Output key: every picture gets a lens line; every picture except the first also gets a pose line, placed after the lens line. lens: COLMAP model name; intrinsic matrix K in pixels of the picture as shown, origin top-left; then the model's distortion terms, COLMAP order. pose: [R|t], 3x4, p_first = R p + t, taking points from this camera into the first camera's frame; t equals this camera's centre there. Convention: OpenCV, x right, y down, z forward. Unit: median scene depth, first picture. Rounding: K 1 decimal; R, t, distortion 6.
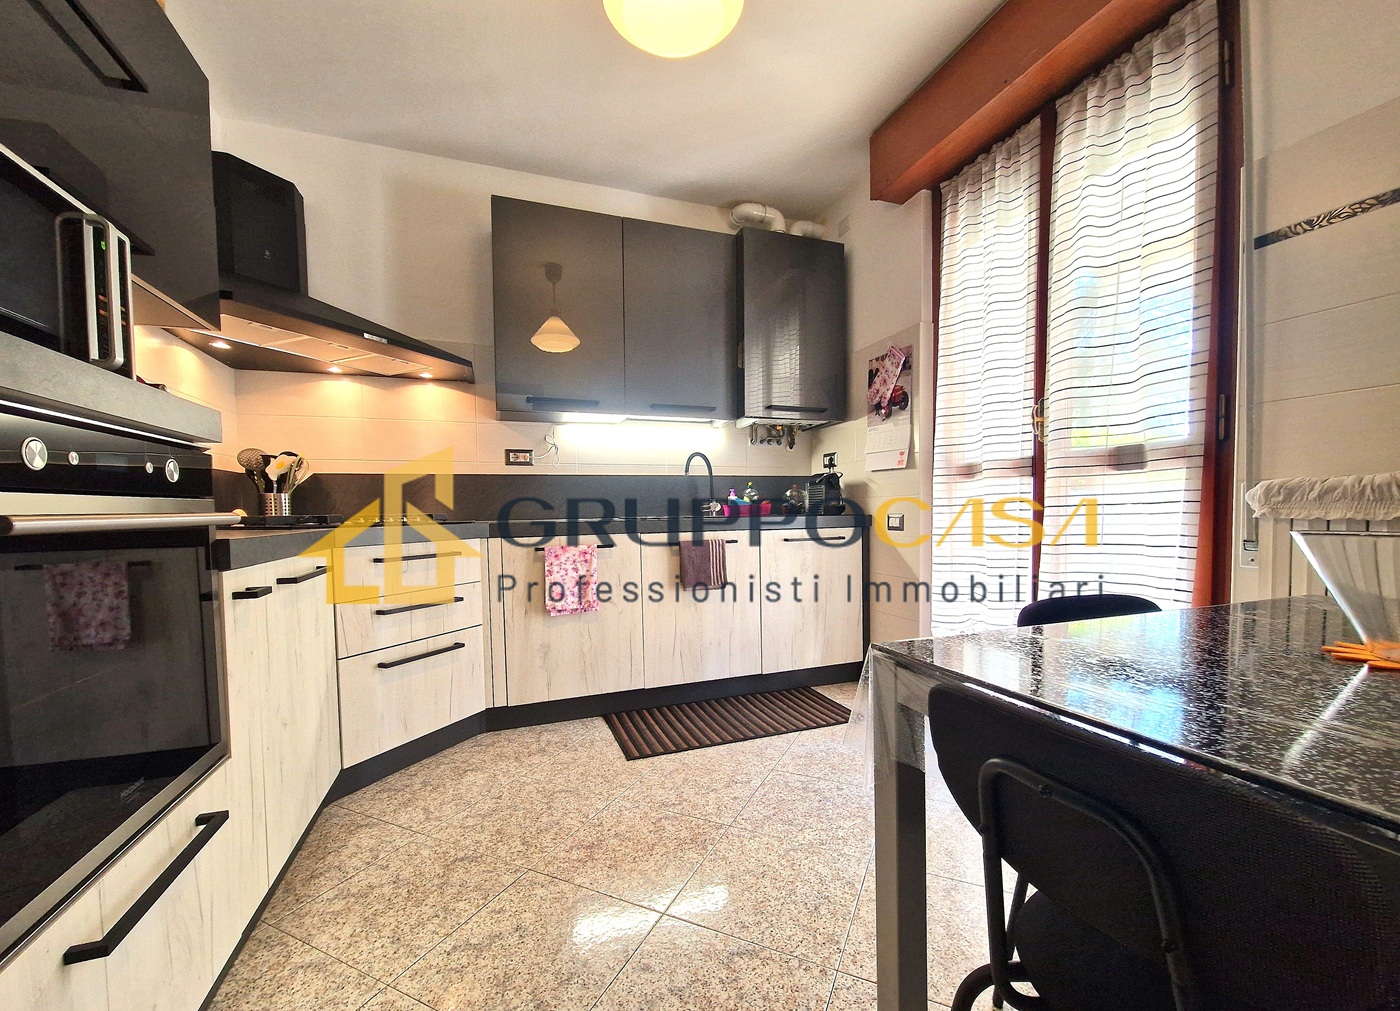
lens RADIAL K [[565.2, 0, 705.6], [0, 565.2, 531.5], [0, 0, 1]] dist [0.013548, -0.008185]
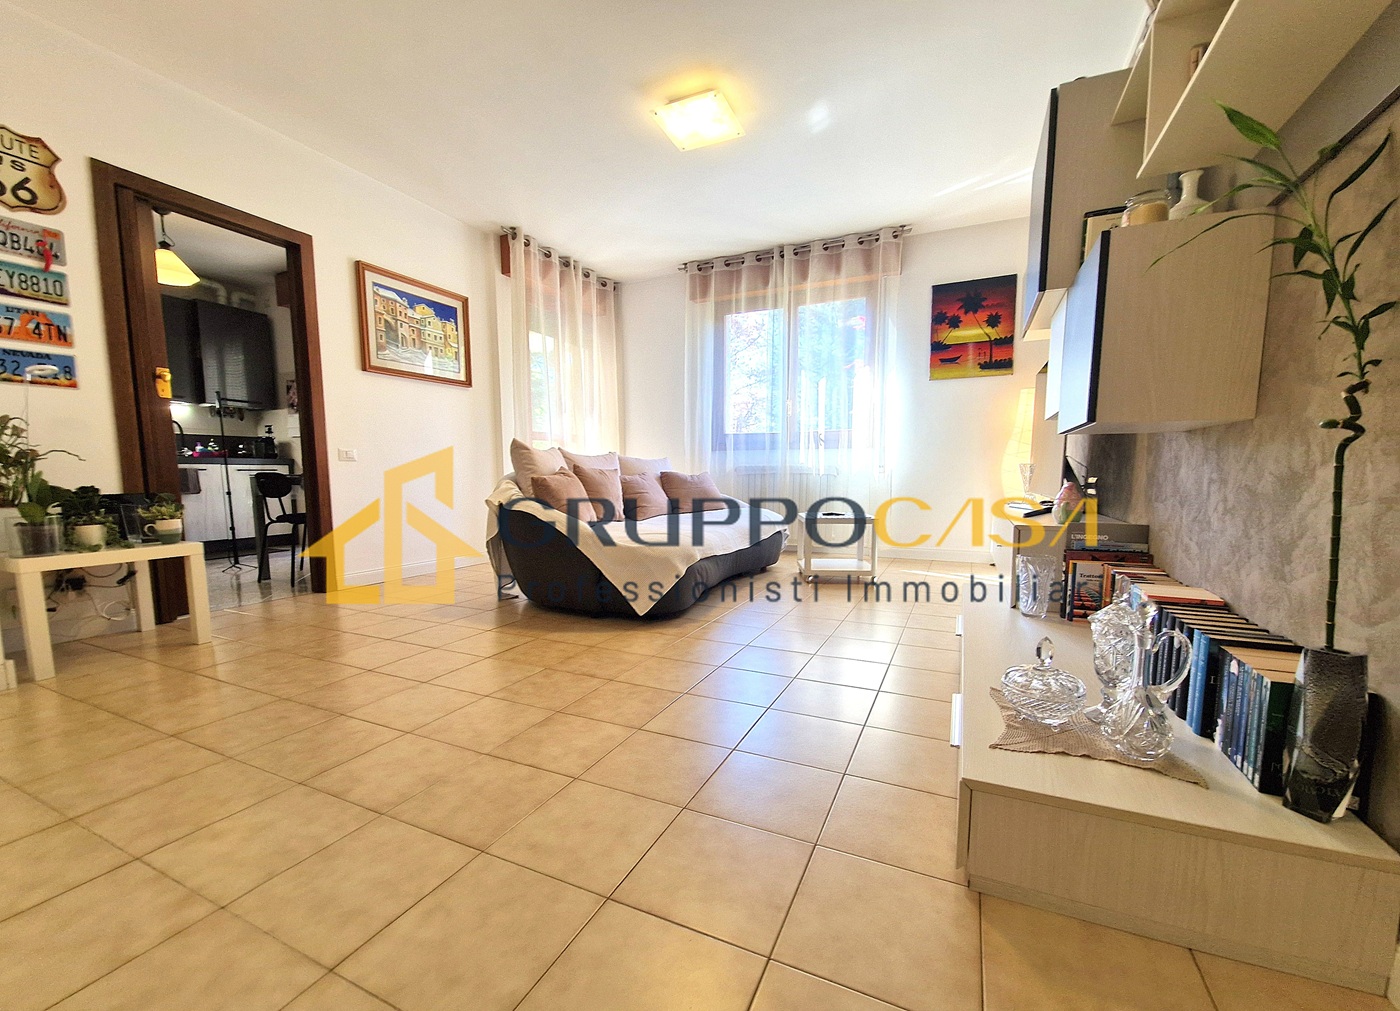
lens RADIAL K [[565.2, 0, 705.6], [0, 565.2, 531.5], [0, 0, 1]] dist [0.013548, -0.008185]
pose [[0.709501, -0.066076, 0.701600, -0.093534], [0.022668, 0.997219, 0.070994, 0.109654], [-0.704340, -0.034467, 0.709025, -1.359677]]
